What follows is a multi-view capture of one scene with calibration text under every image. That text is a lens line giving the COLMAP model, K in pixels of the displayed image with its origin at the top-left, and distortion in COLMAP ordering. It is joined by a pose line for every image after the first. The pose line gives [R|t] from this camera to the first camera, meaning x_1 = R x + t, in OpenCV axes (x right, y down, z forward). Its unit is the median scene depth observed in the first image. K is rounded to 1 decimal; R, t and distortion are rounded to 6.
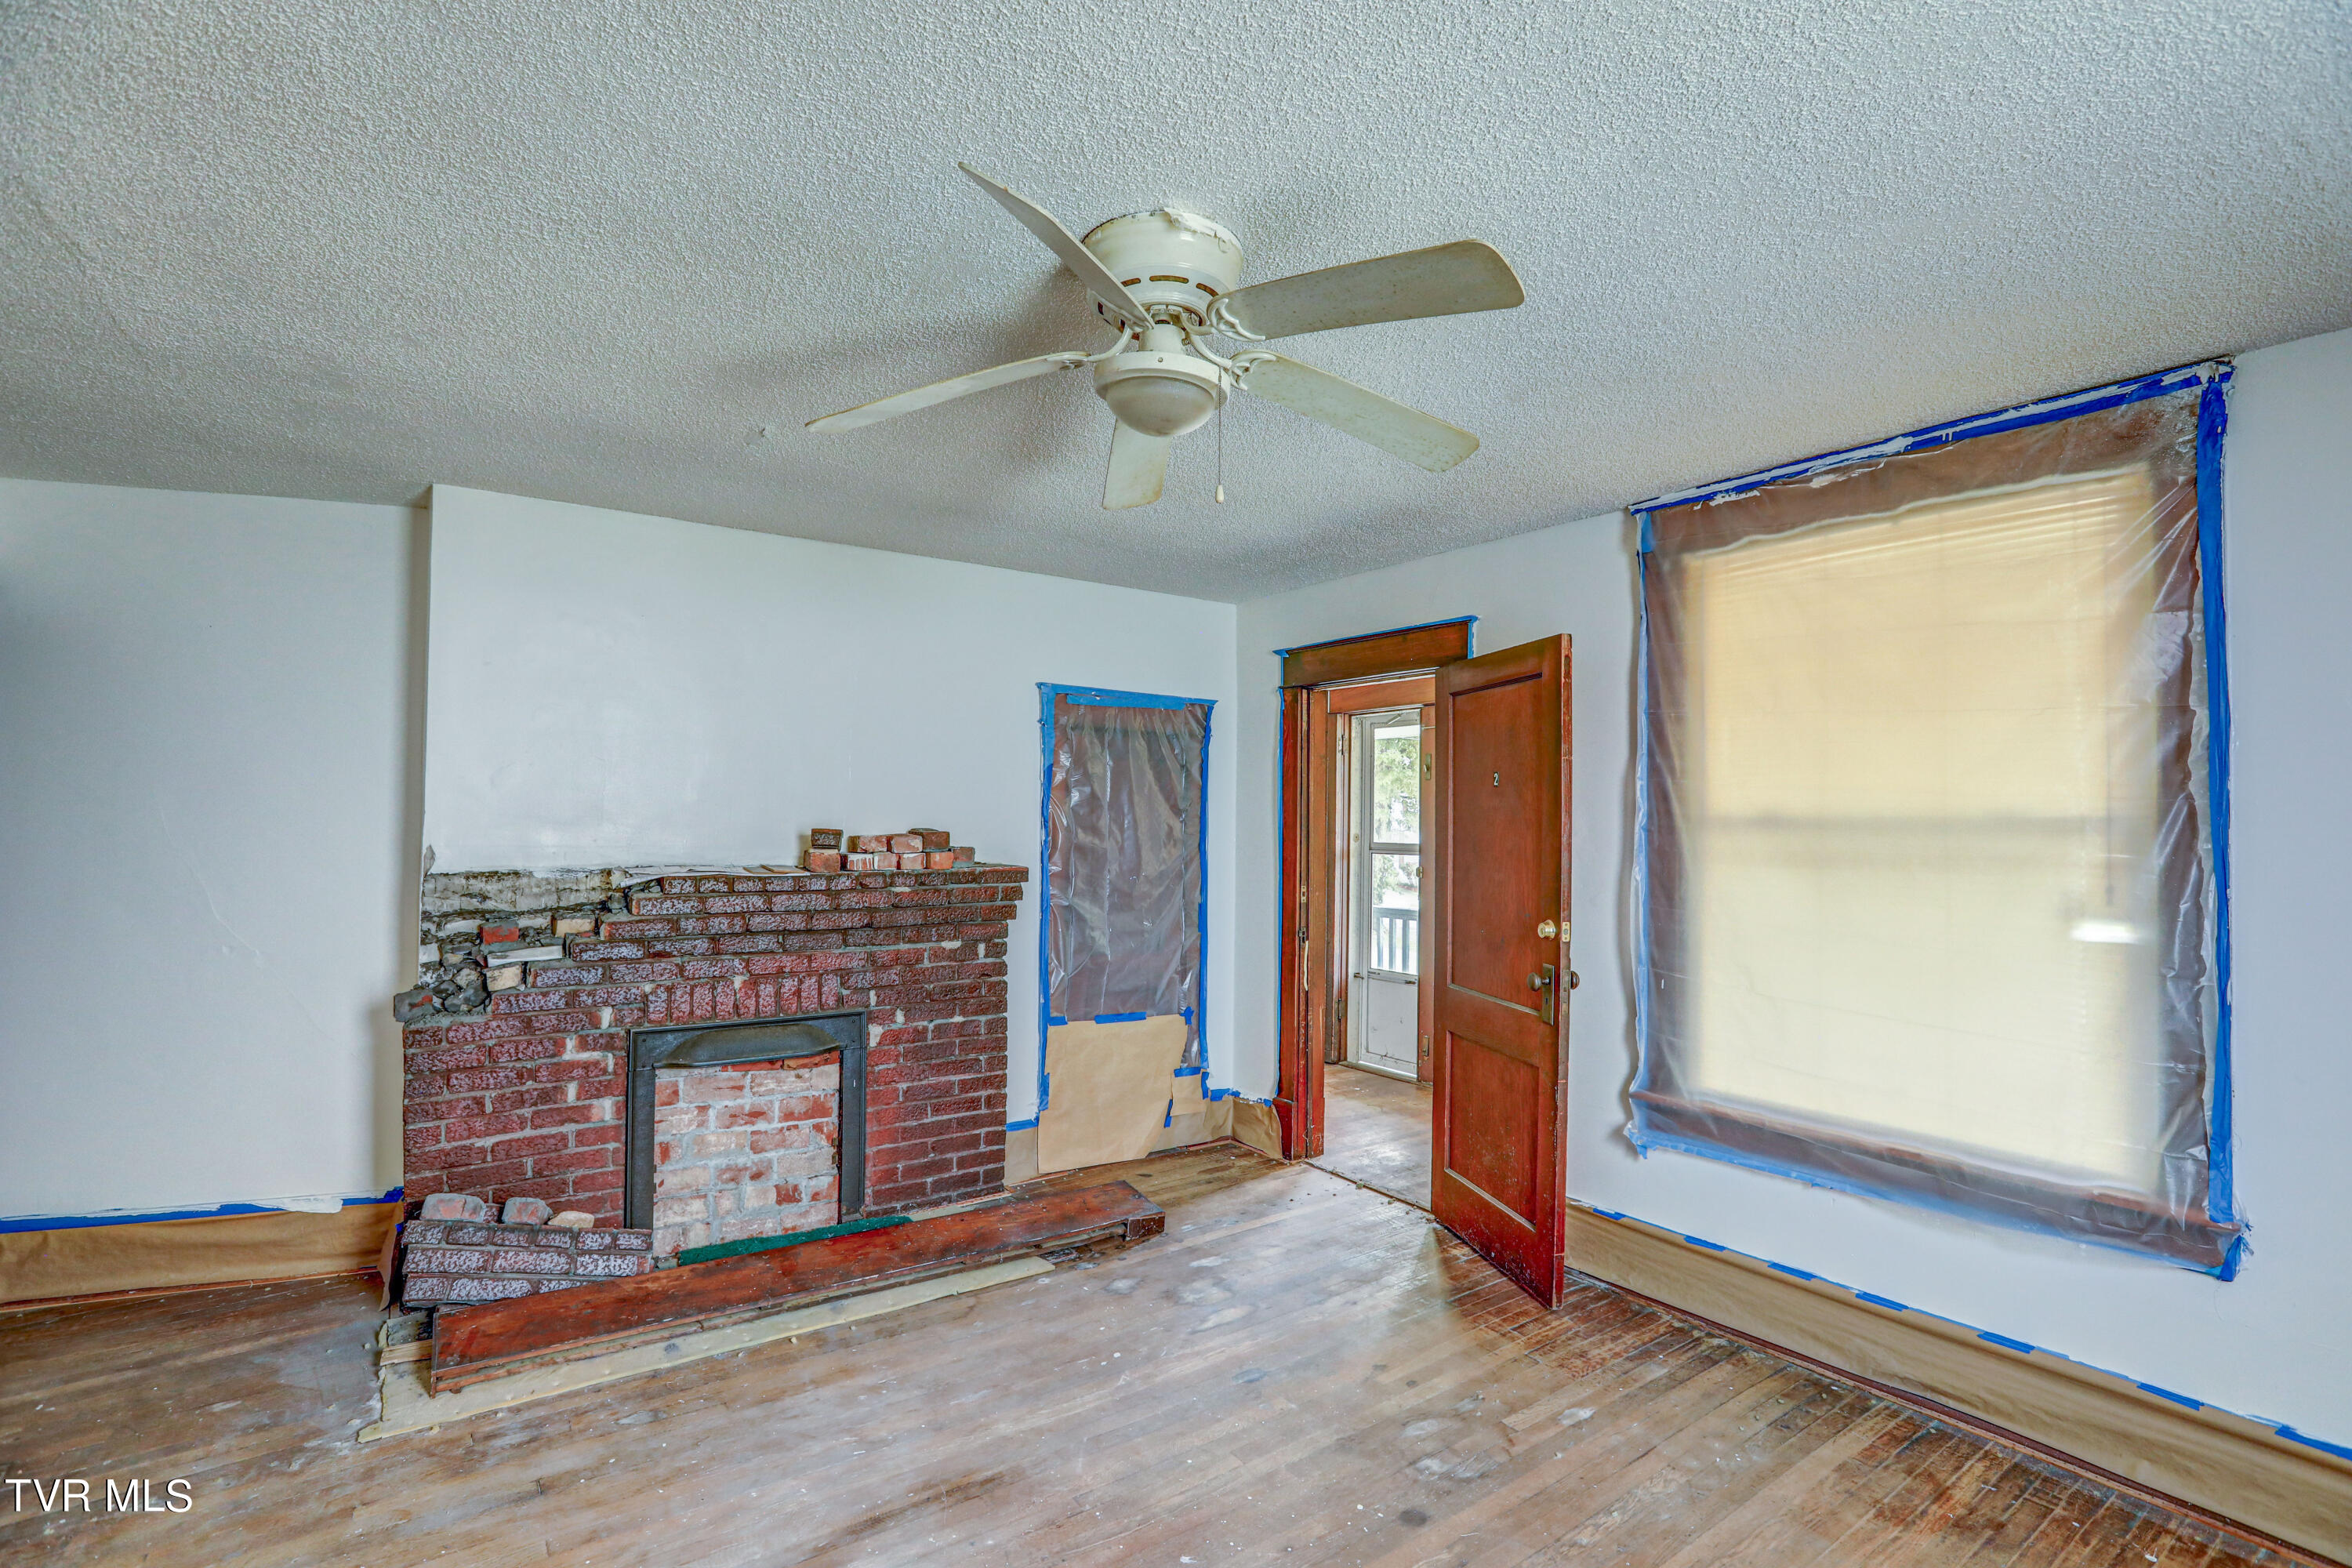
lens RADIAL K [[1060.6, 0, 1170.1], [0, 1060.6, 789.7], [0, 0, 1]] dist [-0.061793, 0.020864]
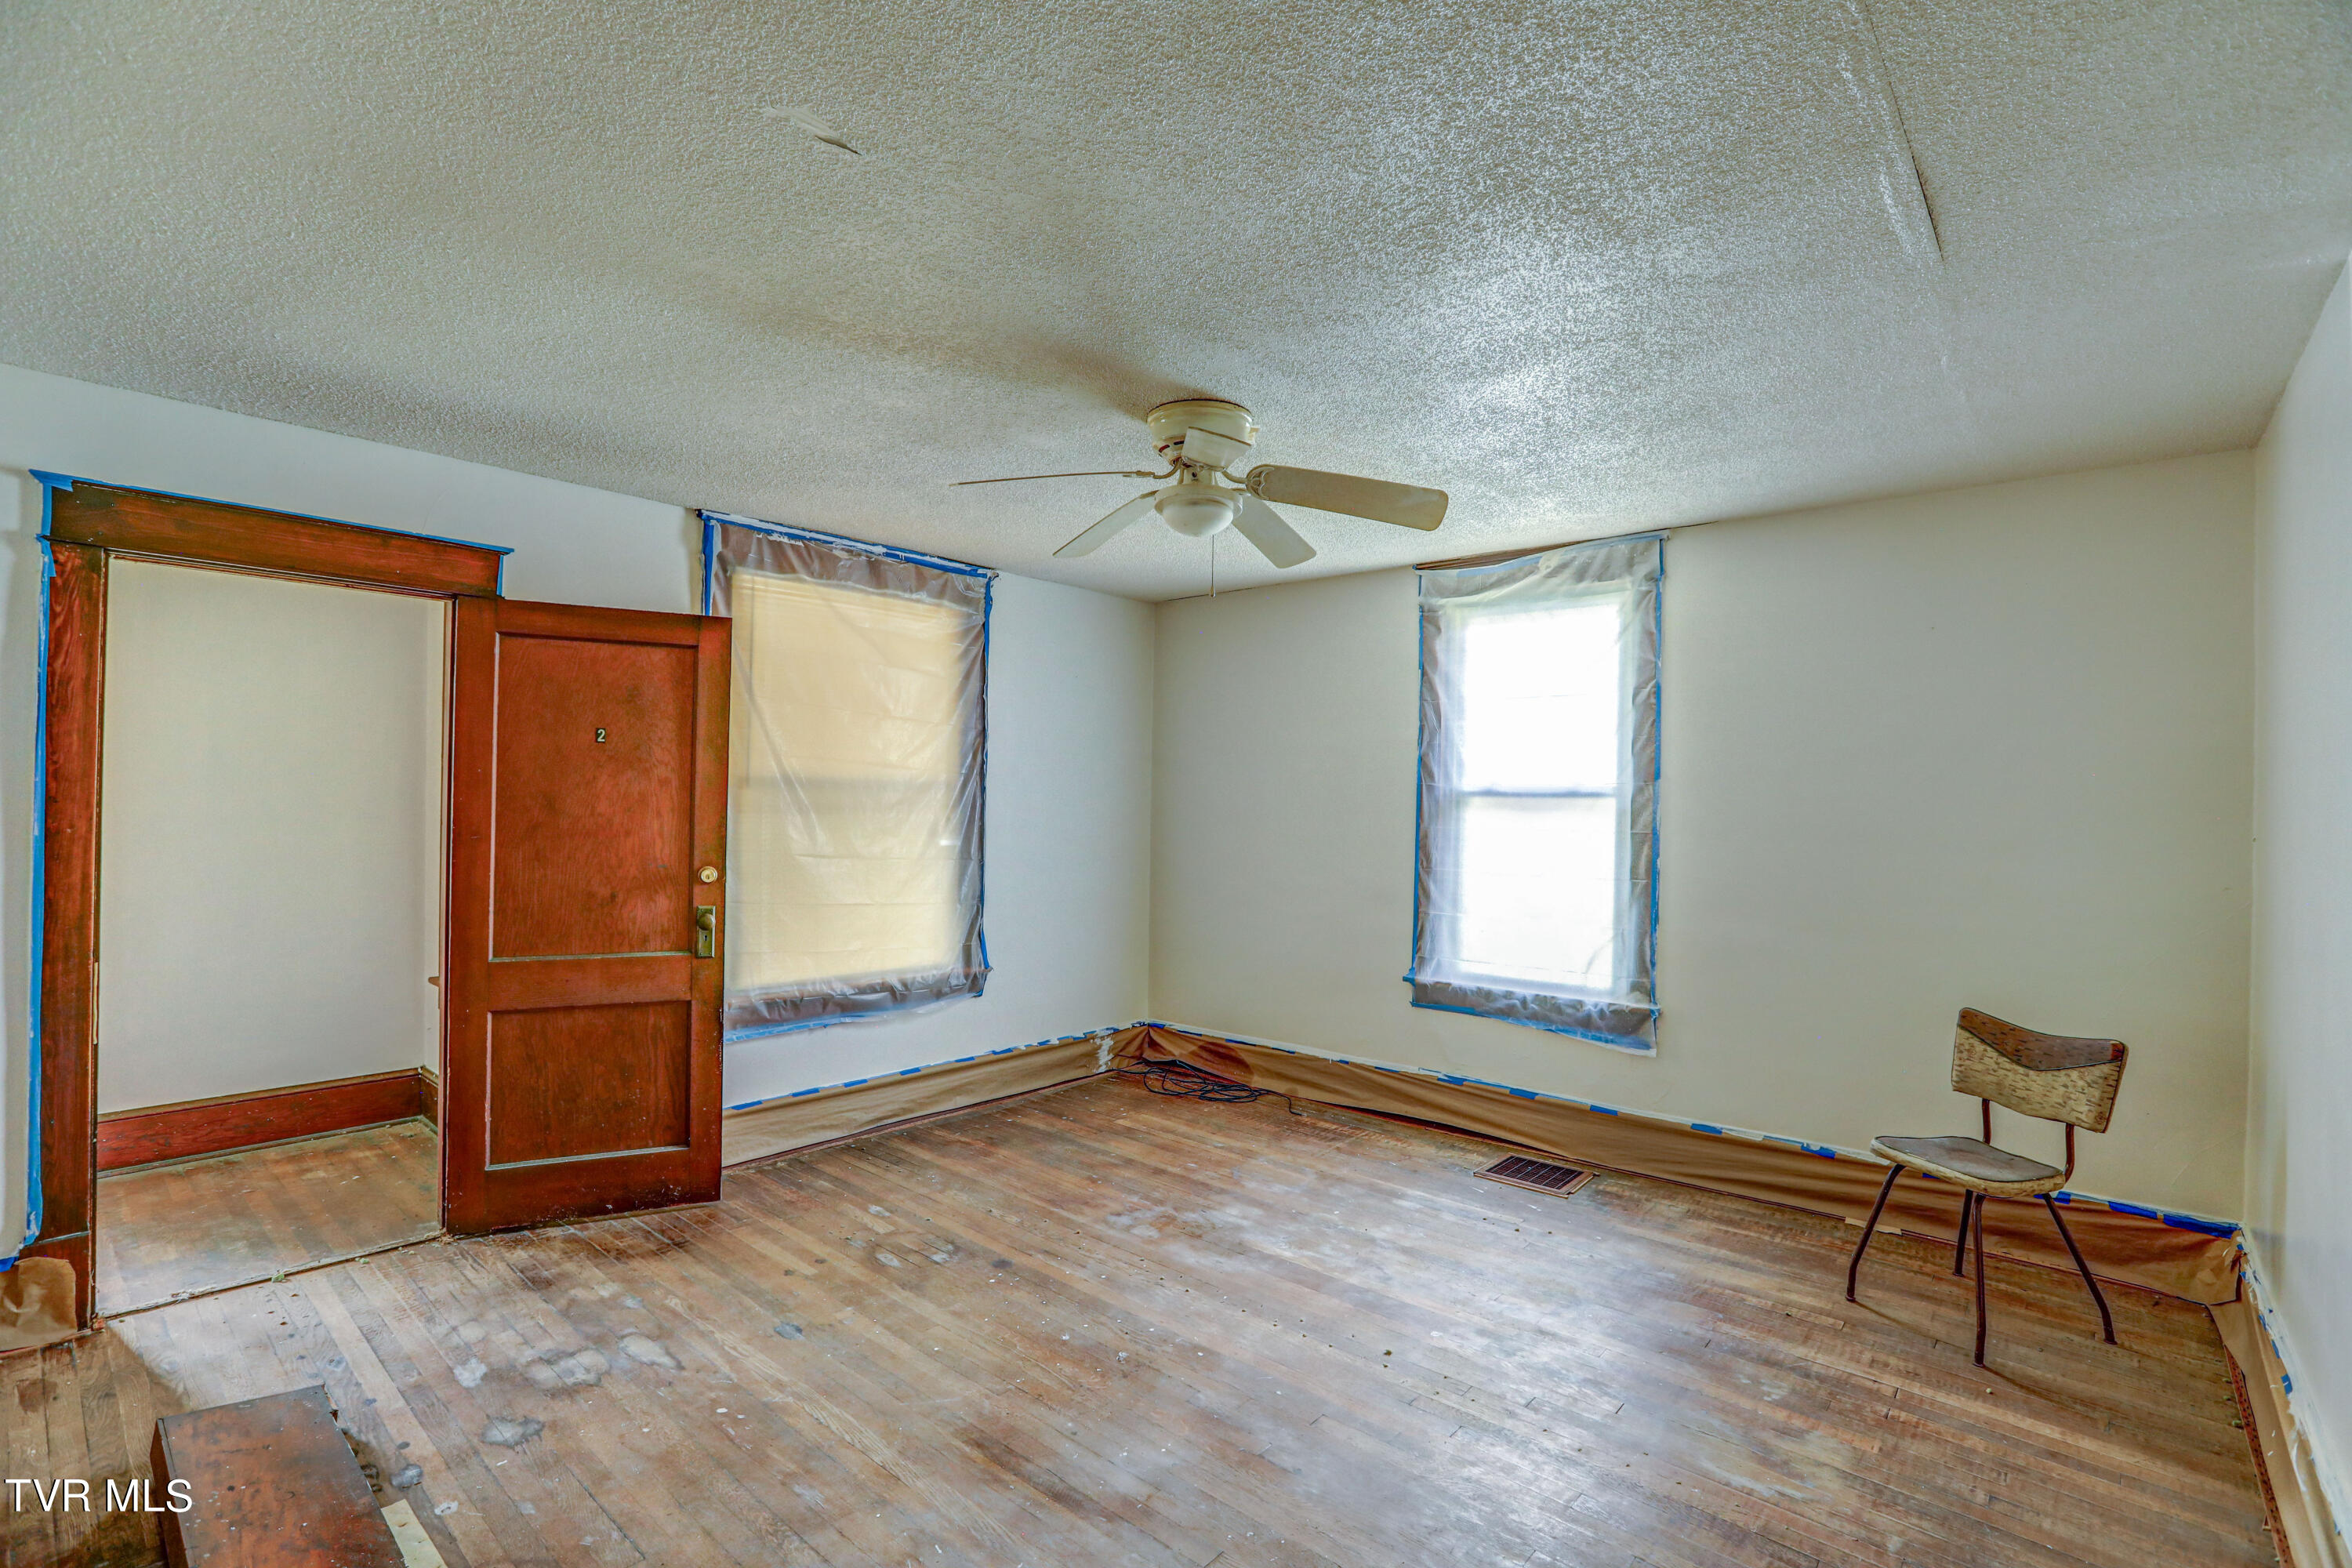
lens RADIAL K [[1060.6, 0, 1170.1], [0, 1060.6, 789.7], [0, 0, 1]] dist [-0.061793, 0.020864]
pose [[-0.225867, -0.007352, 0.974130, -1.001416], [-0.046554, 0.998910, -0.003256, 0.024765], [-0.973045, -0.046085, -0.225964, 0.906897]]
